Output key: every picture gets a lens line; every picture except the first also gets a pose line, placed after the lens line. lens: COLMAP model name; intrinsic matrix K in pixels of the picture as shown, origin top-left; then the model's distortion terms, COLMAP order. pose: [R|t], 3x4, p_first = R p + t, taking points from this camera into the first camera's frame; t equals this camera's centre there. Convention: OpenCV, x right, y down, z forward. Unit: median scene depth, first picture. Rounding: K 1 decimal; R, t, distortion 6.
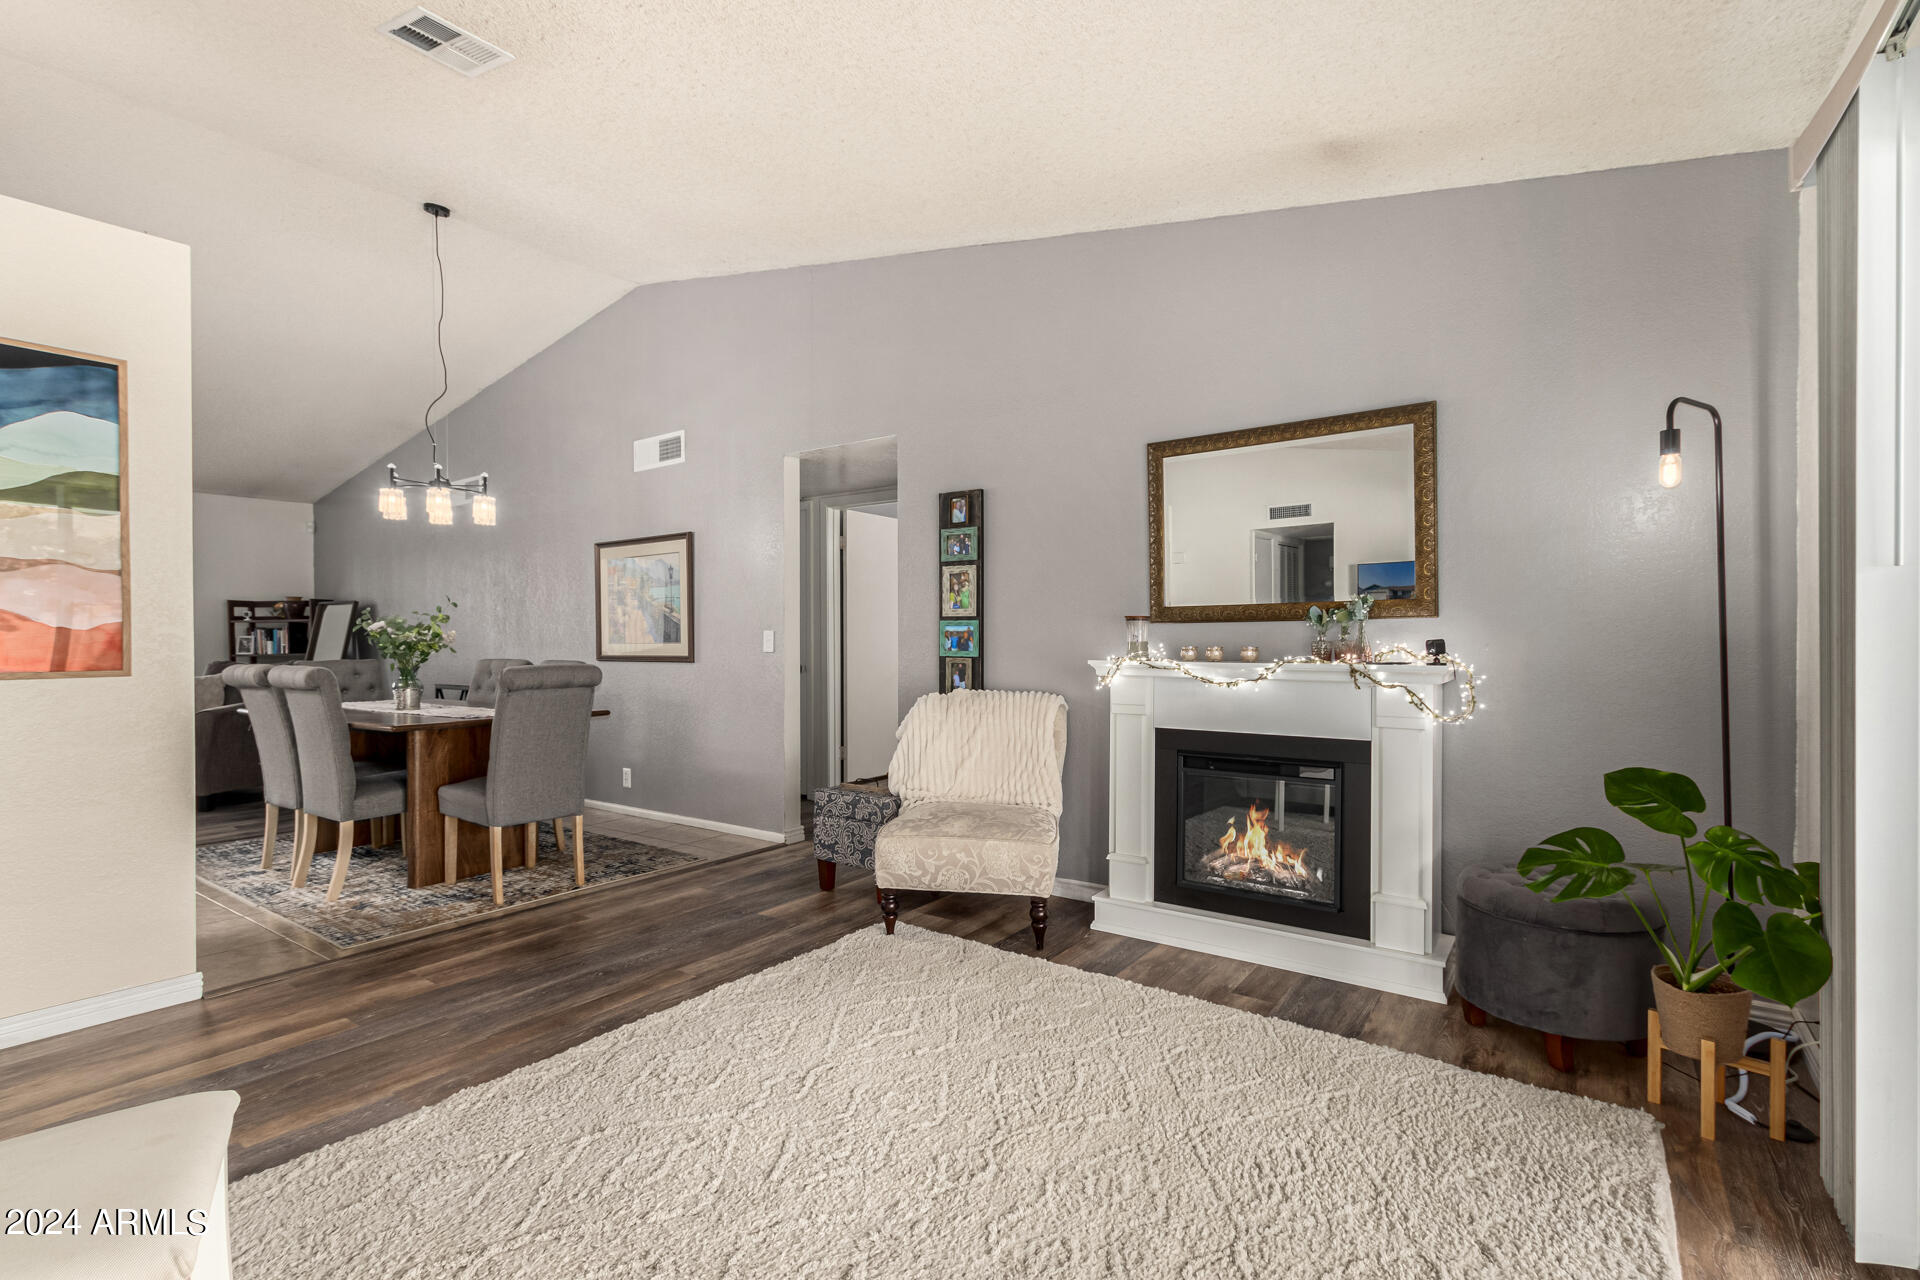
lens RADIAL K [[878.0, 0, 958.6], [0, 878.0, 644.9], [0, 0, 1]] dist [0.003094, -0.000647]
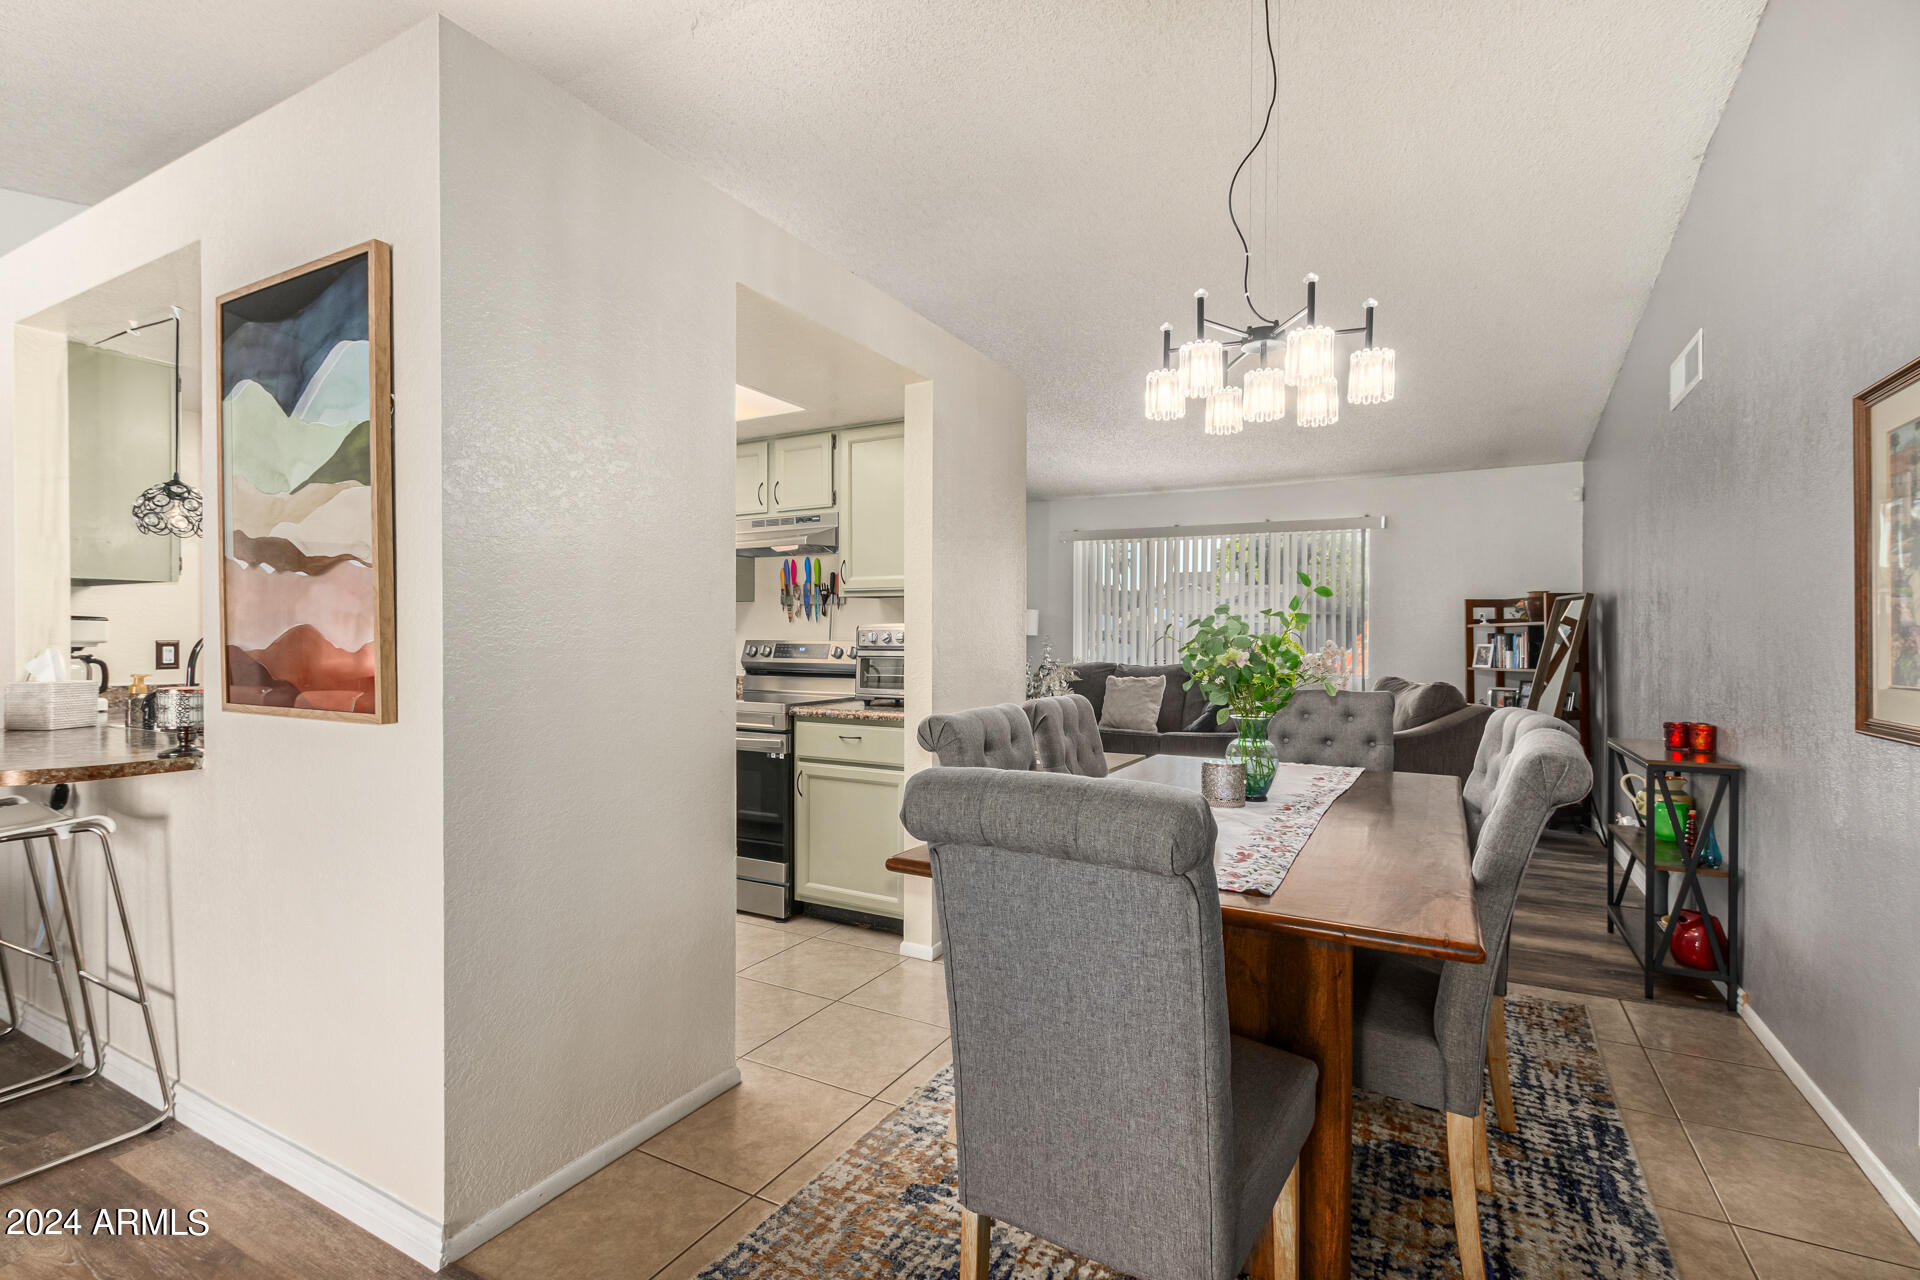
lens RADIAL K [[878.0, 0, 961.1], [0, 878.0, 641.1], [0, 0, 1]] dist [0.003094, -0.000647]
pose [[0.113950, 0.007806, -0.993456, -0.080860], [-0.012071, 0.999906, 0.006472, -0.011968], [0.993413, 0.011255, 0.114033, 0.443136]]
